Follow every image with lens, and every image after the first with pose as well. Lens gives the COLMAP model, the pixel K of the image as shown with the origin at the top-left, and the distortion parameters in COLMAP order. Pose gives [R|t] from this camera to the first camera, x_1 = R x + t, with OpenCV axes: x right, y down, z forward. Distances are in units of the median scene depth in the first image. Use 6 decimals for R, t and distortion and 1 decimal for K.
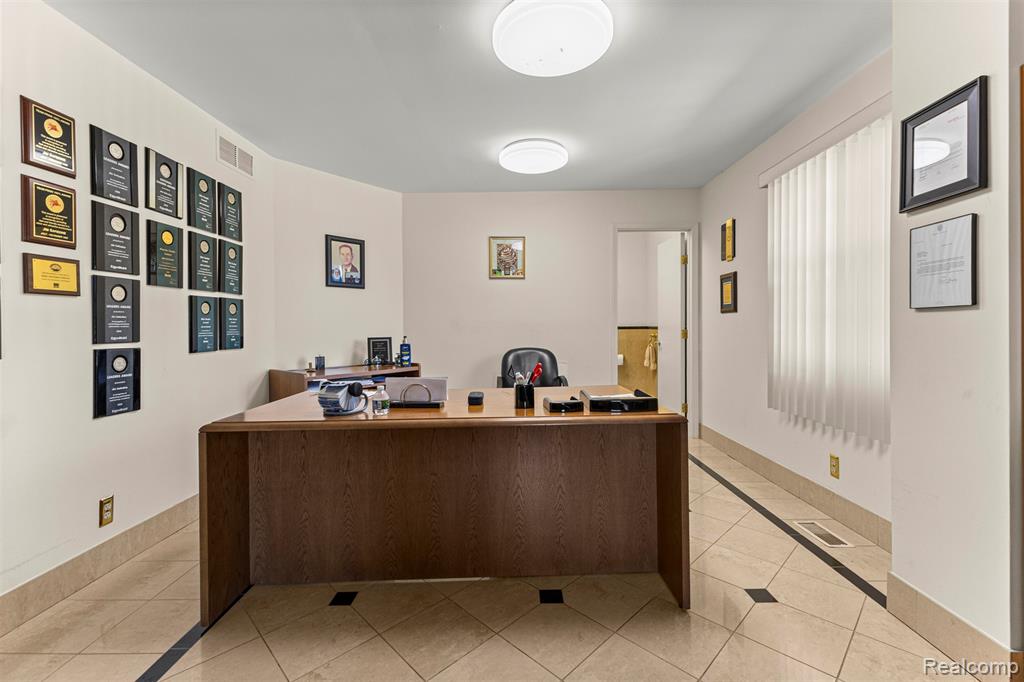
lens RADIAL K [[441.7, 0, 511.7], [0, 441.7, 333.0], [0, 0, 1]] dist [0.011069, 0.000210]
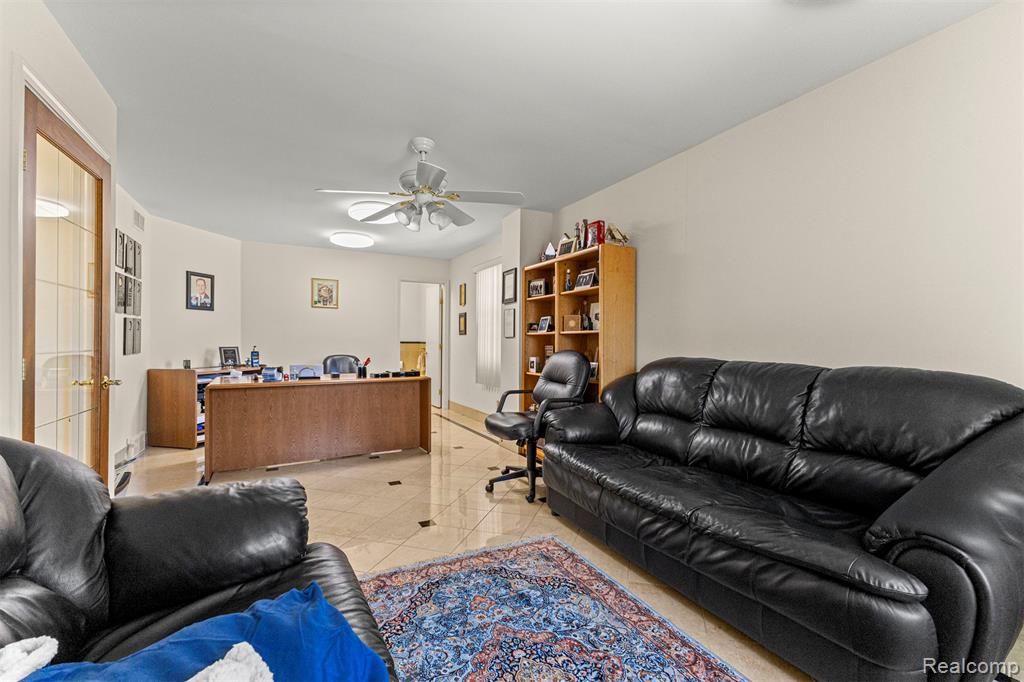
lens RADIAL K [[441.7, 0, 513.4], [0, 441.7, 343.0], [0, 0, 1]] dist [0.011069, 0.000210]
pose [[0.877699, 0.012853, 0.479041, -0.195751], [-0.008005, 0.999894, -0.012160, 0.007962], [-0.479146, 0.006838, 0.877708, -0.700449]]
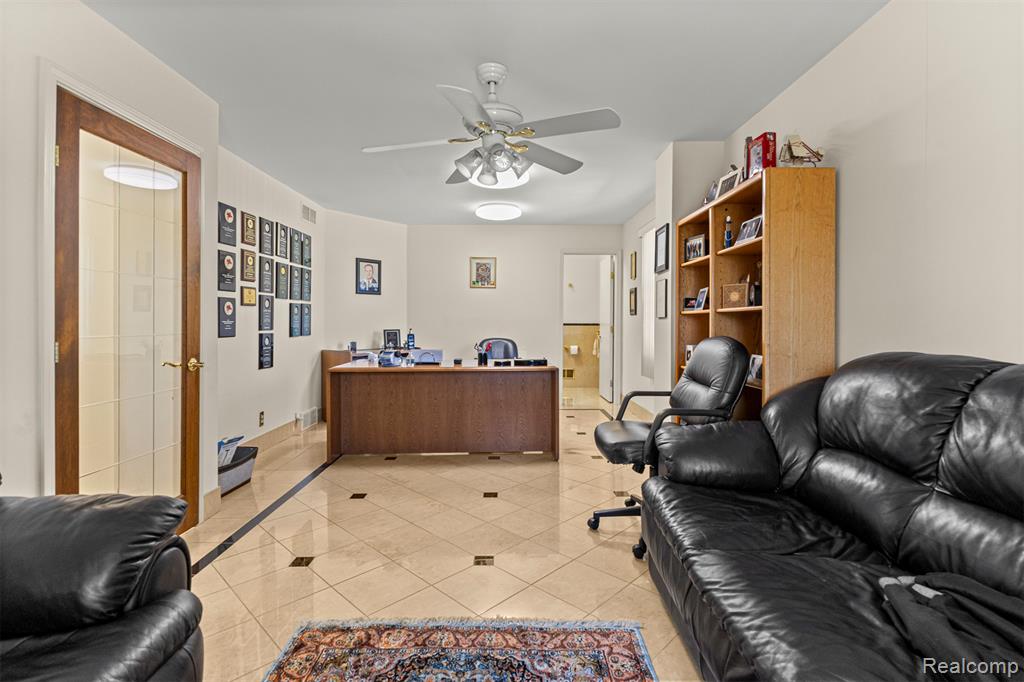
lens RADIAL K [[482.0, 0, 515.8], [0, 482.0, 324.4], [0, 0, 1]] dist [0.002653, 0.001426]
pose [[0.999541, 0.010557, 0.028401, 0.059722], [-0.010329, 0.999913, -0.008145, 0.002126], [-0.028484, 0.007848, 0.999563, -0.603272]]
